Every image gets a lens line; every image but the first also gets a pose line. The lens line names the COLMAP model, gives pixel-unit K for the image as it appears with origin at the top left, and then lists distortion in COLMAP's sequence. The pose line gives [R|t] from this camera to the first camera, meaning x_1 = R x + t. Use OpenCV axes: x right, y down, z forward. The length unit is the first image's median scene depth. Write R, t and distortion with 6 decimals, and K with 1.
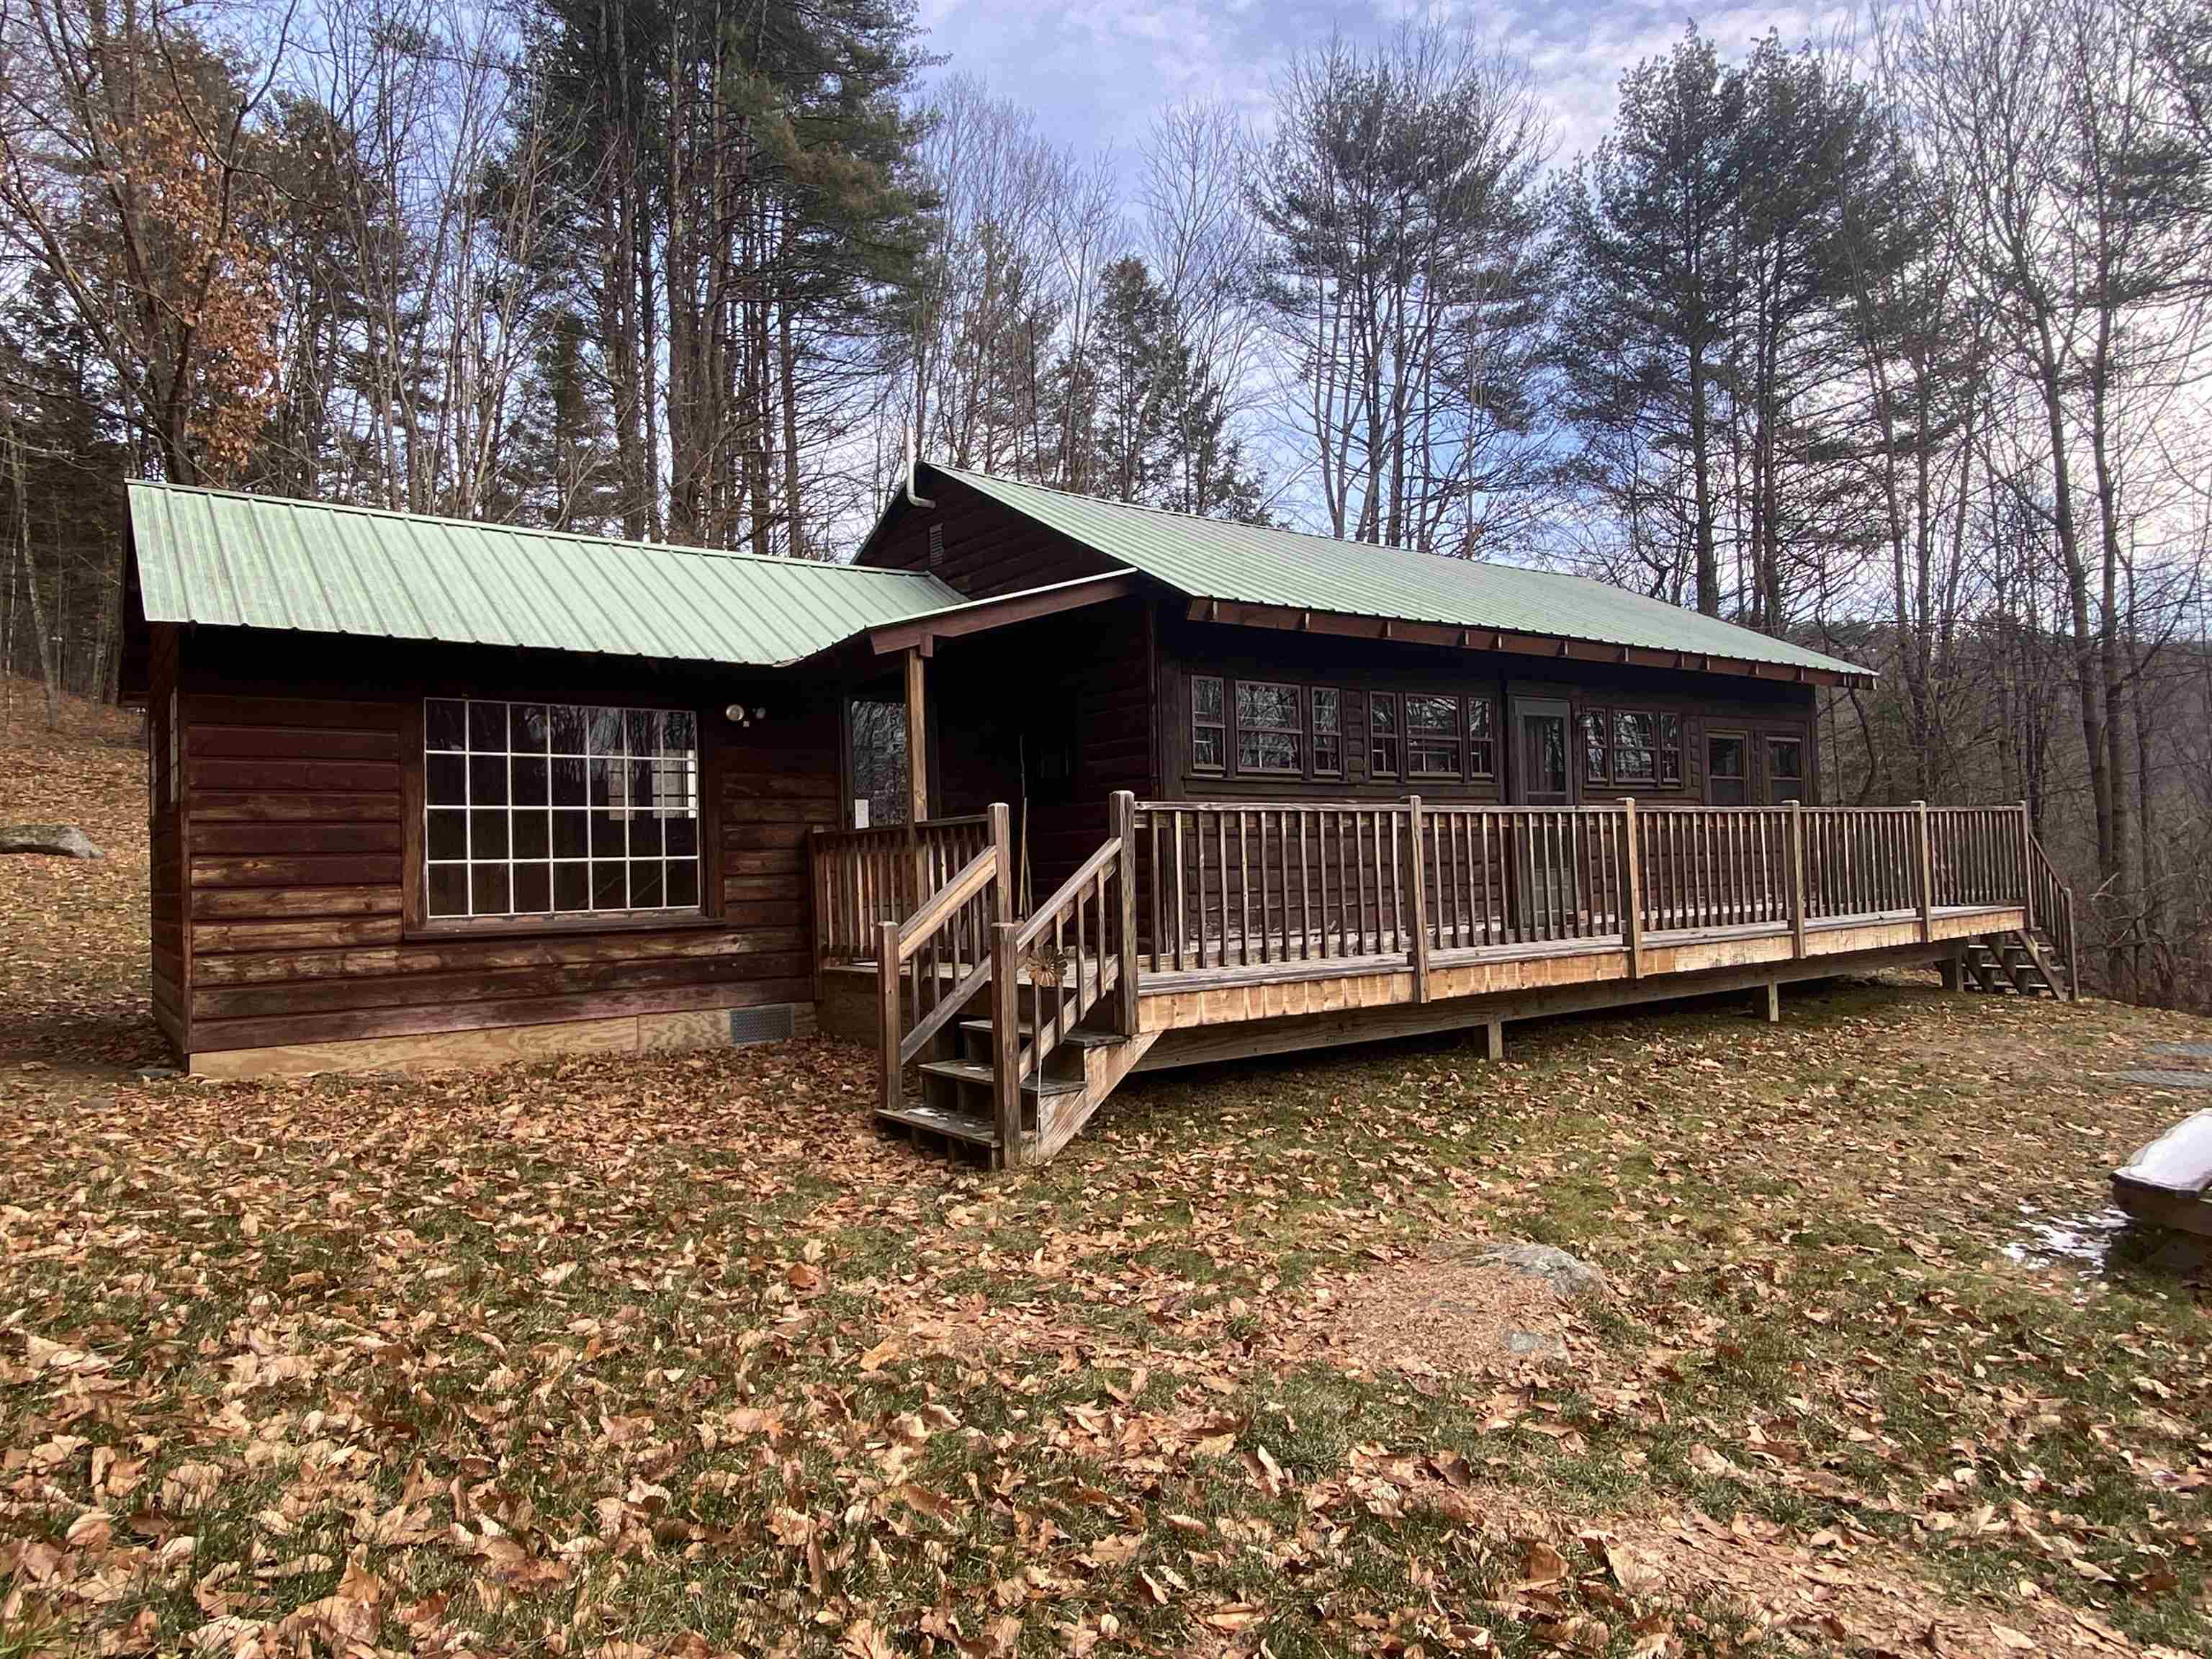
lens RADIAL K [[1357.2, 0, 1106.0], [0, 1357.2, 829.5], [0, 0, 1]] dist [-0.000245, -0.000148]
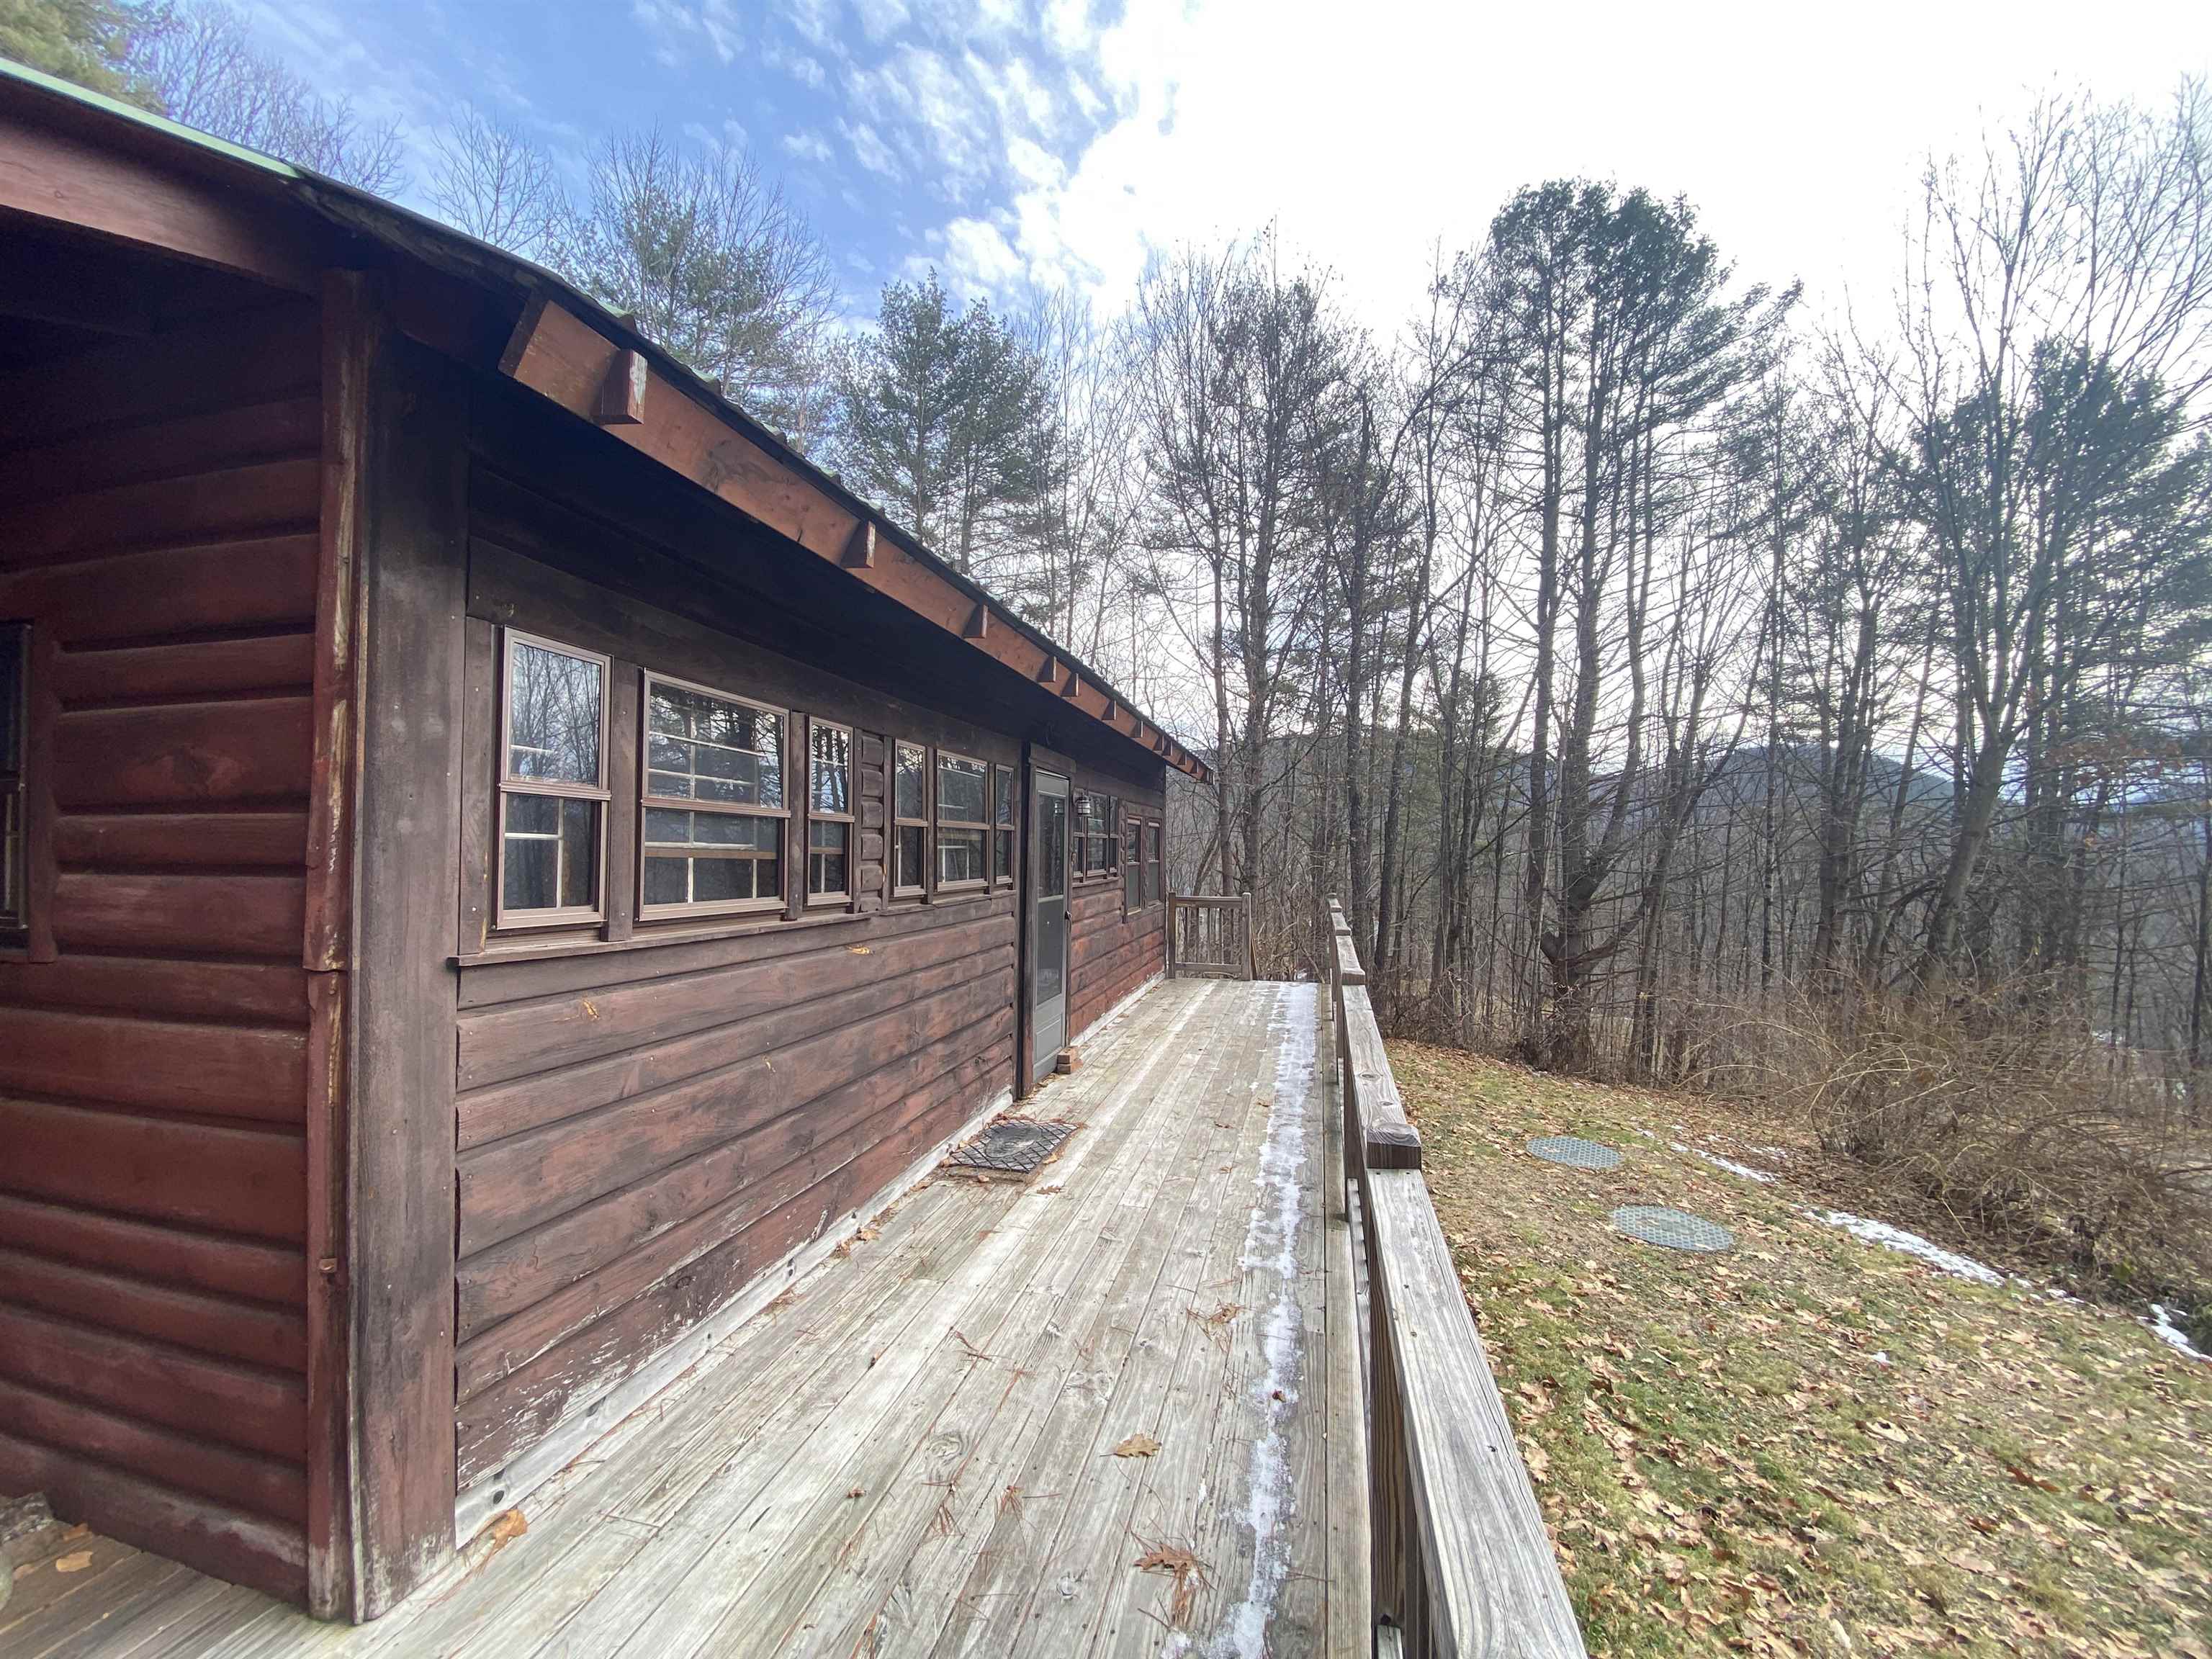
lens RADIAL K [[898.2, 0, 1106.0], [0, 898.2, 829.5], [0, 0, 1]] dist [0.016020, -0.019475]
pose [[0.767208, 0.050665, 0.639395, 0.009600], [-0.047014, 0.998636, -0.022720, -0.016912], [-0.639674, -0.012630, 0.768543, 0.183744]]
